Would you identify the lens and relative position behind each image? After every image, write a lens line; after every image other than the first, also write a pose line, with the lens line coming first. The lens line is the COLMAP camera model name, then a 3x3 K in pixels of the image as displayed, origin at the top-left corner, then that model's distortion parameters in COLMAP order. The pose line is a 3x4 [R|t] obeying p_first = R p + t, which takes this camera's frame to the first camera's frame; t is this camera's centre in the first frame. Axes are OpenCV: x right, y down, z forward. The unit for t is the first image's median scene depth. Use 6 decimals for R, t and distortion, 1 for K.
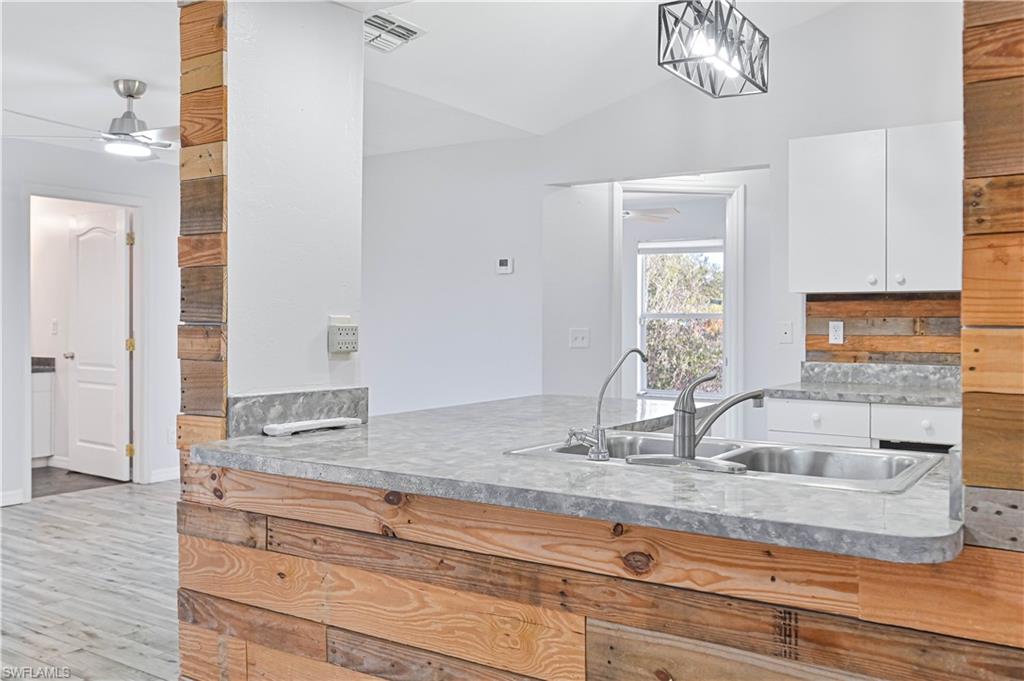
lens RADIAL K [[890.1, 0, 518.4], [0, 890.1, 321.7], [0, 0, 1]] dist [0.000971, -0.000015]
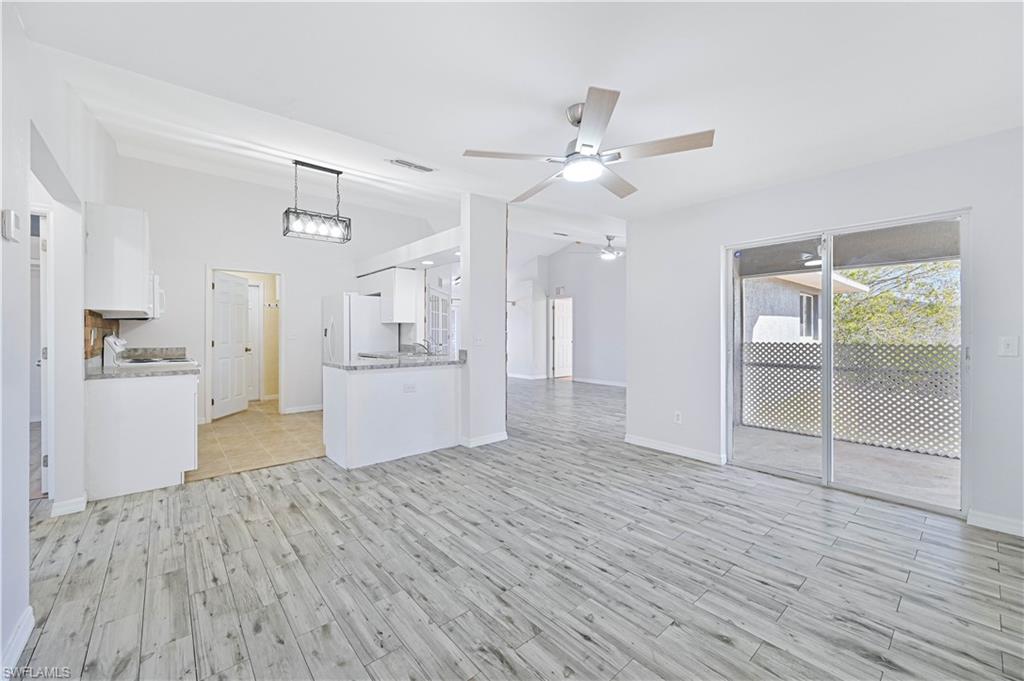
lens RADIAL K [[406.5, 0, 520.4], [0, 406.5, 332.0], [0, 0, 1]] dist [0.000908, 0.000225]
pose [[-0.966619, -0.001682, 0.256211, -0.501750], [-0.002448, 0.999993, -0.002671, 0.003990], [-0.256205, -0.003209, -0.966617, 1.525296]]
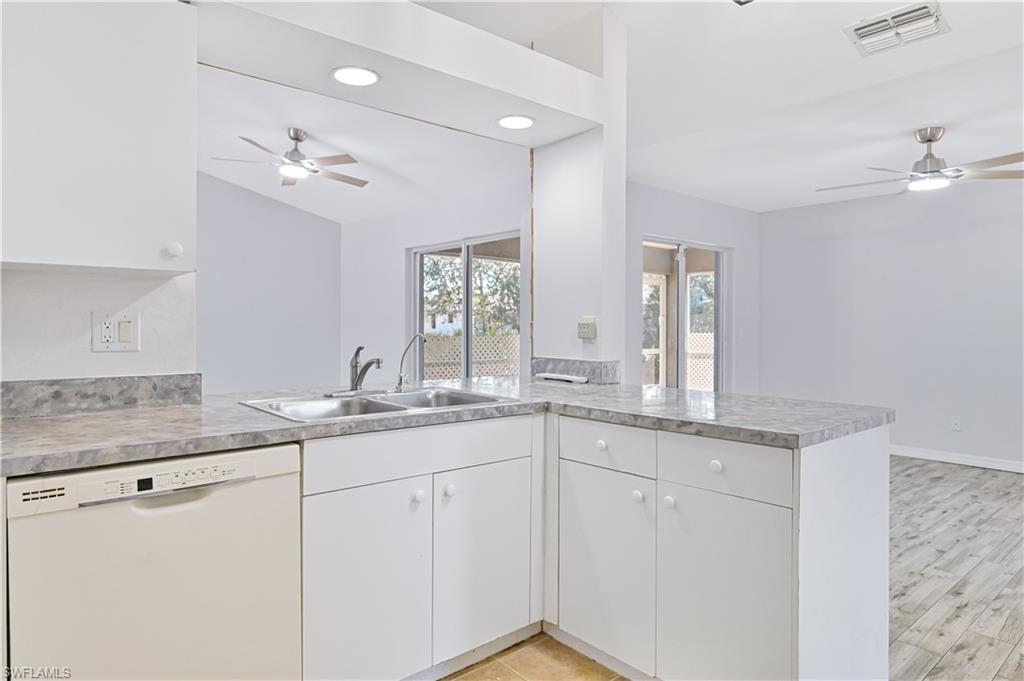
lens RADIAL K [[603.3, 0, 515.8], [0, 603.3, 334.0], [0, 0, 1]] dist [-0.002015, -0.002706]
pose [[-0.279248, 0.009410, -0.960173, 0.538973], [-0.002099, 0.999944, 0.010410, 0.008273], [0.960217, 0.004922, -0.279212, 0.693860]]
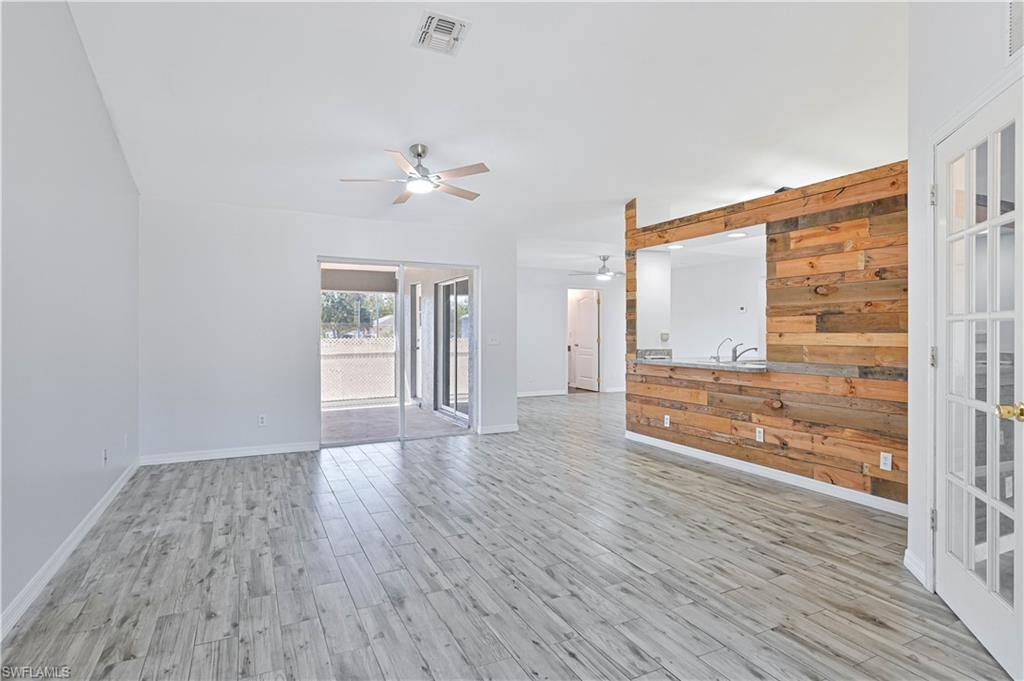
lens RADIAL K [[551.2, 0, 518.6], [0, 551.2, 331.1], [0, 0, 1]] dist [-0.000888, 0.000704]
pose [[0.869773, -0.004125, -0.493434, 0.261001], [0.003182, 0.999991, -0.002751, 0.000054], [0.493441, 0.000823, 0.869779, -0.849580]]
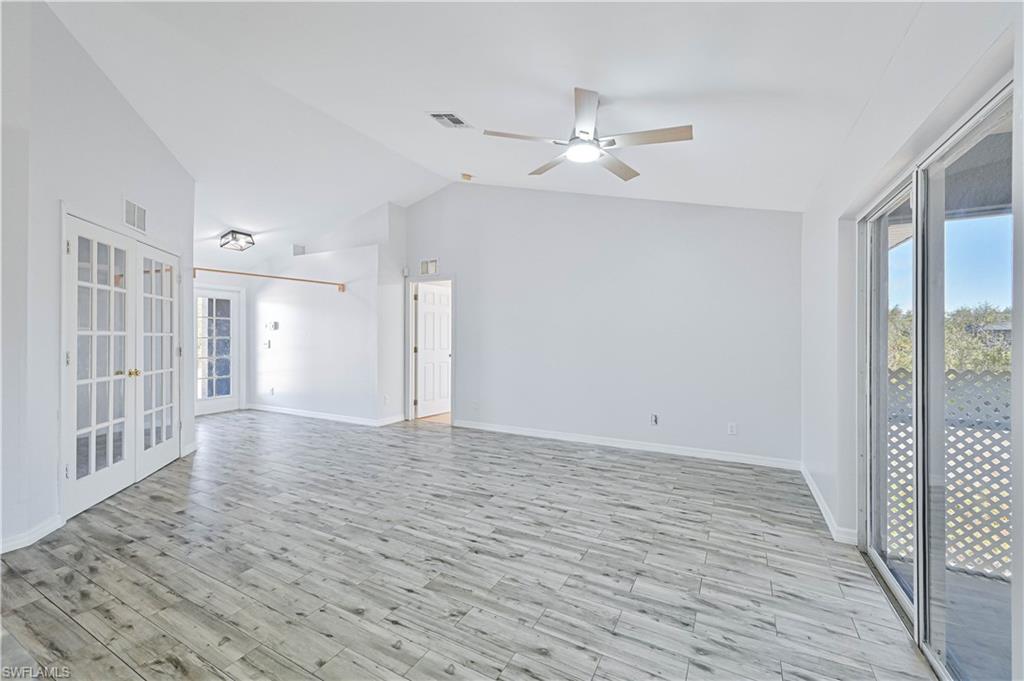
lens RADIAL K [[406.5, 0, 507.9], [0, 406.5, 337.1], [0, 0, 1]] dist [0.000908, 0.000225]
pose [[-0.996419, -0.007040, -0.084261, -0.274822], [-0.007037, 0.999975, -0.000335, -0.011462], [0.084262, 0.000259, -0.996444, 0.578469]]
